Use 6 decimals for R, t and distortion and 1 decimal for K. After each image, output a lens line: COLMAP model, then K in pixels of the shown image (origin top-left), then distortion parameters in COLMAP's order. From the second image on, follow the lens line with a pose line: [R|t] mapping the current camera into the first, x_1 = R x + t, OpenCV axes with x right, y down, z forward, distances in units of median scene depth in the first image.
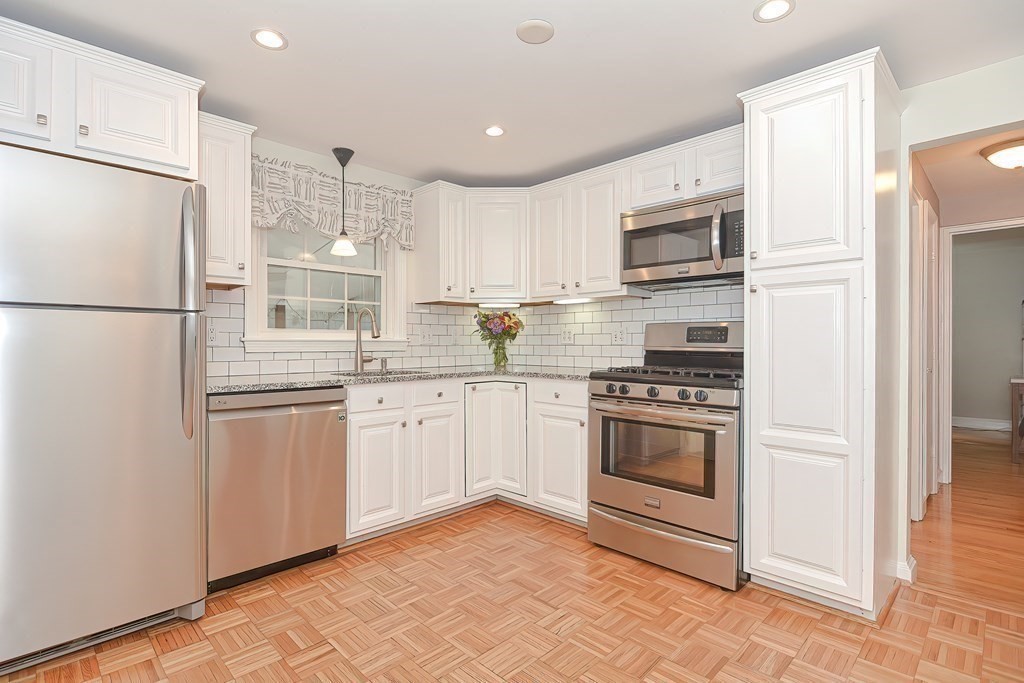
lens RADIAL K [[494.5, 0, 507.8], [0, 494.5, 341.7], [0, 0, 1]] dist [-0.002308, -0.001412]
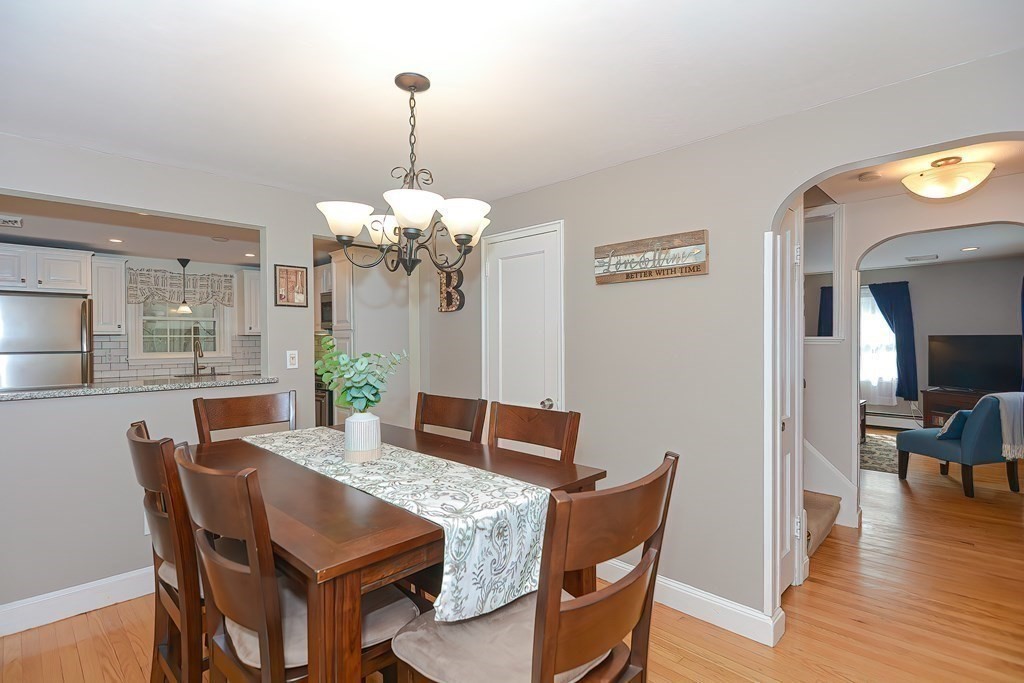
lens RADIAL K [[494.5, 0, 507.8], [0, 494.5, 341.7], [0, 0, 1]] dist [-0.002308, -0.001412]
pose [[0.999978, -0.005268, 0.004071, 0.986709], [0.005221, 0.999920, 0.011542, -0.088763], [-0.004132, -0.011520, 0.999925, -0.996031]]
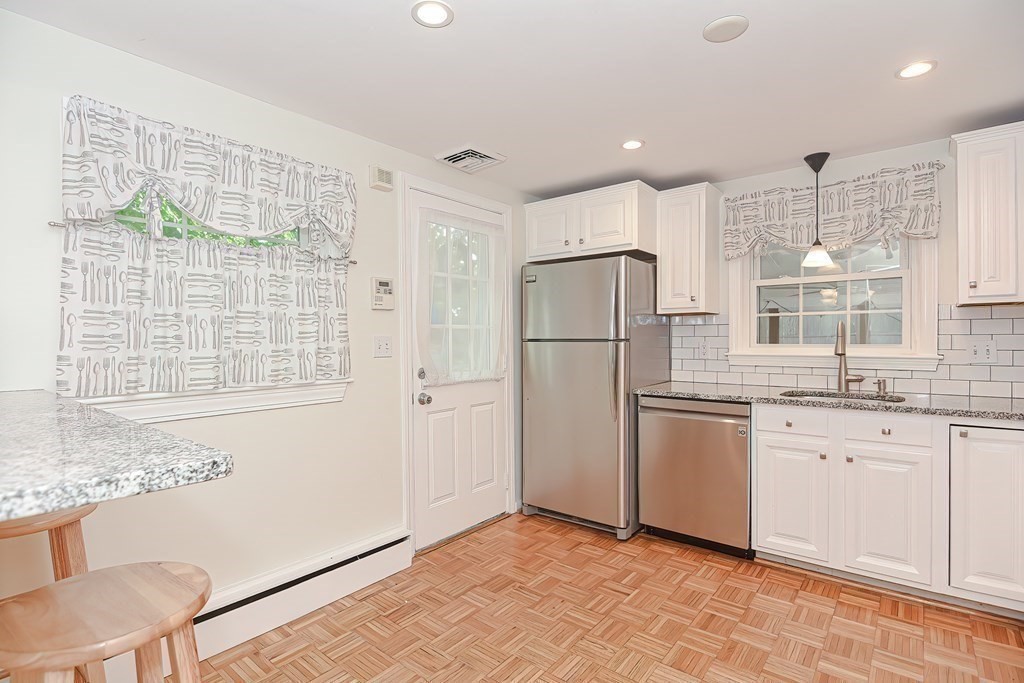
lens RADIAL K [[494.5, 0, 507.8], [0, 494.5, 341.7], [0, 0, 1]] dist [-0.002308, -0.001412]
pose [[0.112257, 0.007471, -0.993651, 0.583560], [0.010550, 0.999906, 0.008710, -0.049507], [0.993623, -0.011461, 0.112168, 0.328784]]
